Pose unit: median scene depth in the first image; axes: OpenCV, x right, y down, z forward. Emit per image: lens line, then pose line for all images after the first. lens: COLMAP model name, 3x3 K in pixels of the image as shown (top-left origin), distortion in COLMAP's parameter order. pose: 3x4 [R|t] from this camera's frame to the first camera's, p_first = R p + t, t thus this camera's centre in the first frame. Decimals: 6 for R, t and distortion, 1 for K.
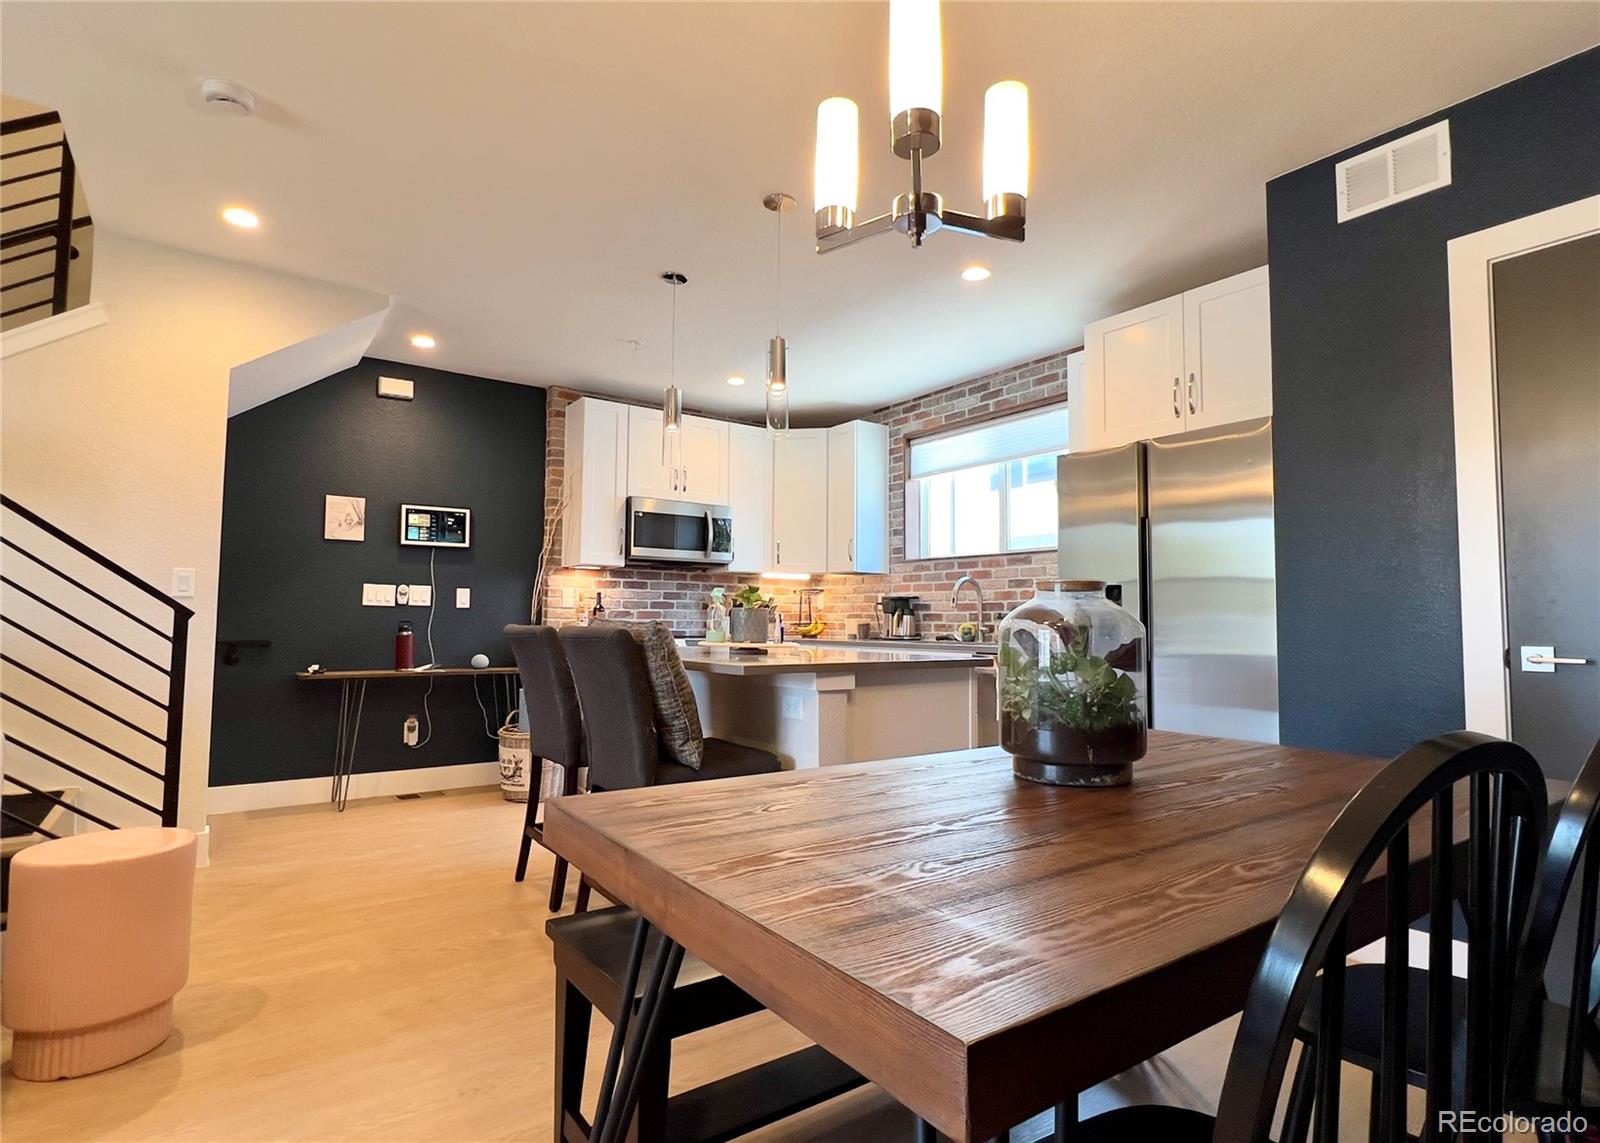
lens RADIAL K [[822.9, 0, 799.5], [0, 822.9, 573.6], [0, 0, 1]] dist [-0.001666, 0.000043]
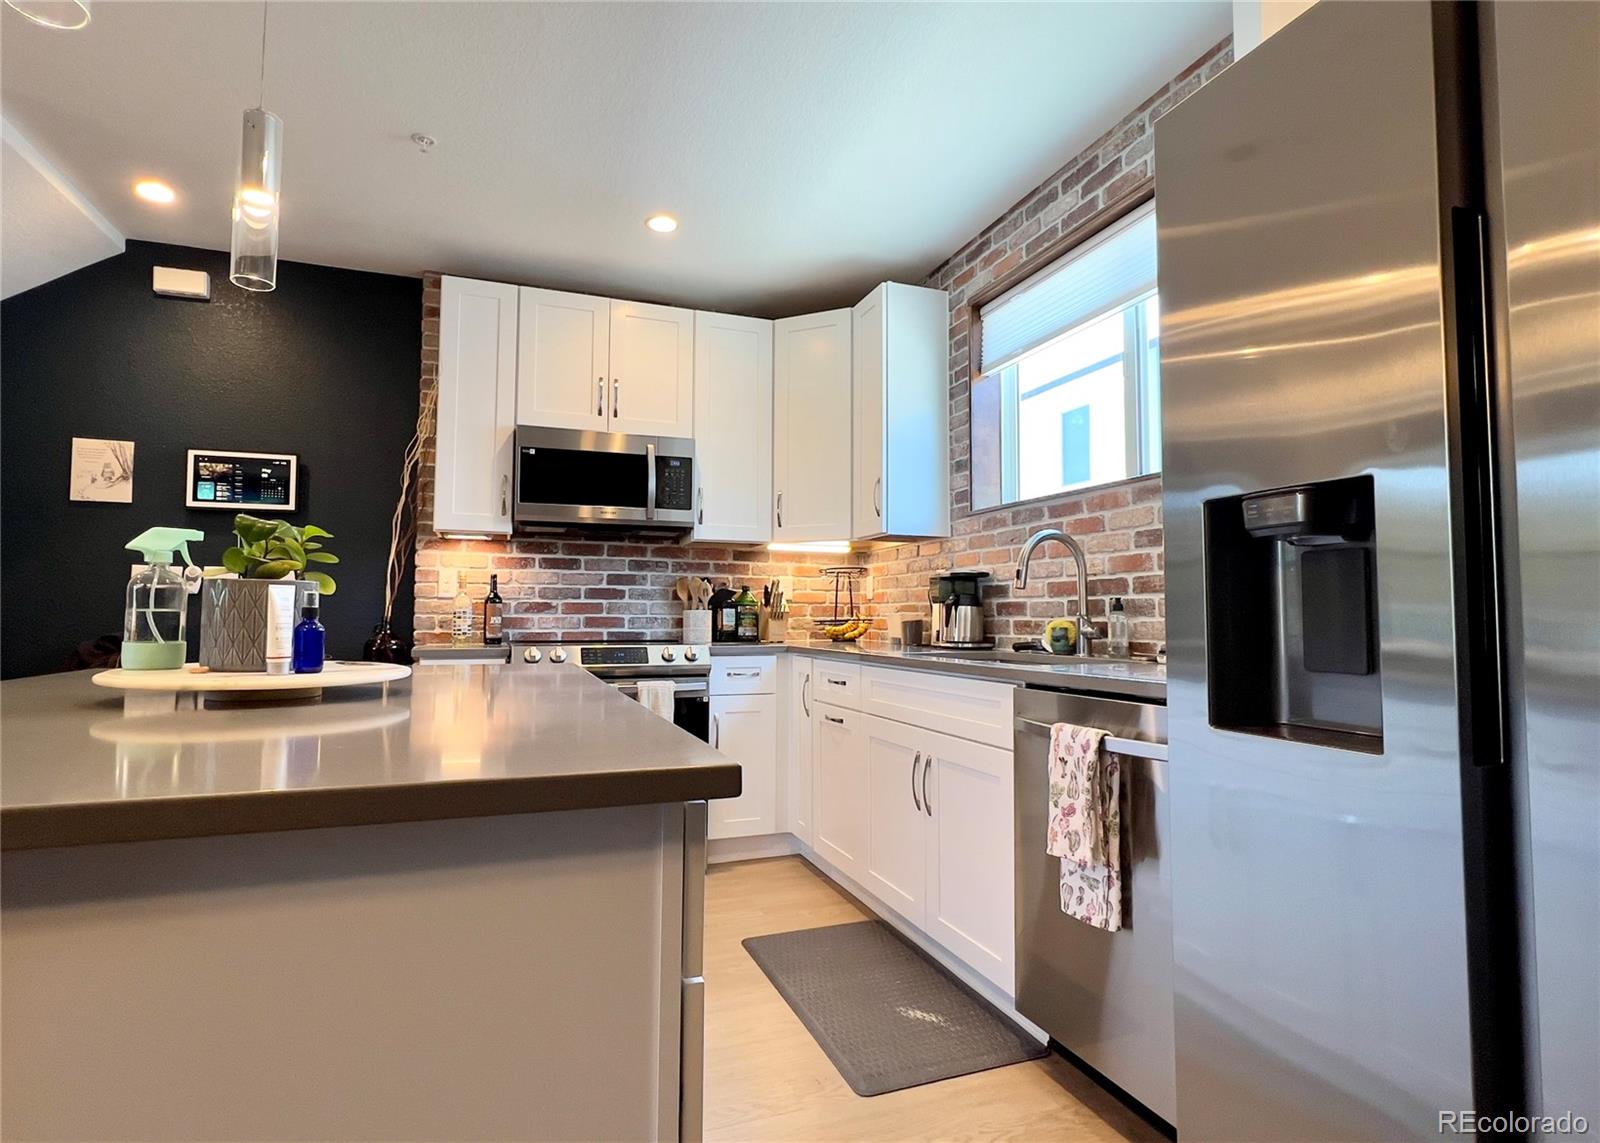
lens RADIAL K [[822.9, 0, 795.0], [0, 822.9, 571.6], [0, 0, 1]] dist [-0.001666, 0.000043]
pose [[0.962280, -0.018146, -0.271454, 0.177206], [0.018217, 0.999832, -0.002258, 0.026999], [0.271450, -0.002772, 0.962449, 0.432585]]
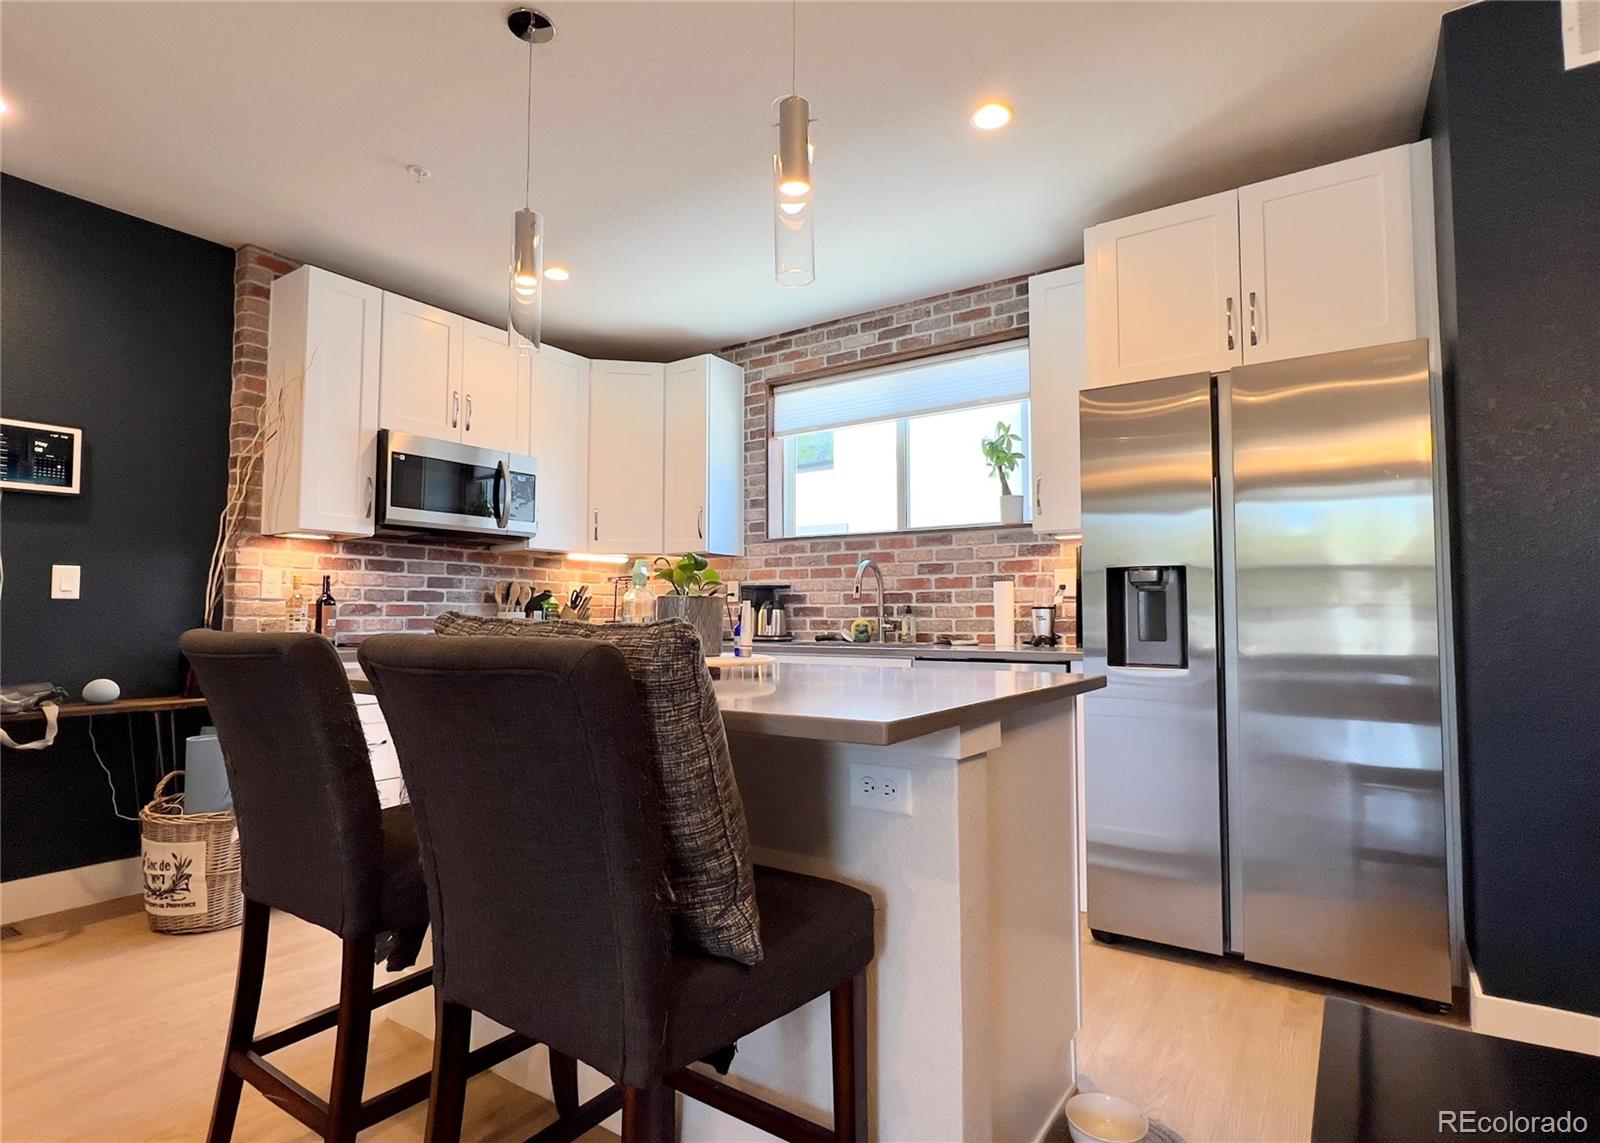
lens RADIAL K [[822.9, 0, 804.0], [0, 822.9, 573.6], [0, 0, 1]] dist [-0.001666, 0.000043]
pose [[0.940305, 0.011322, 0.340144, -0.112798], [-0.013222, 0.999907, 0.003267, 0.014440], [-0.340075, -0.007570, 0.940368, 0.268705]]
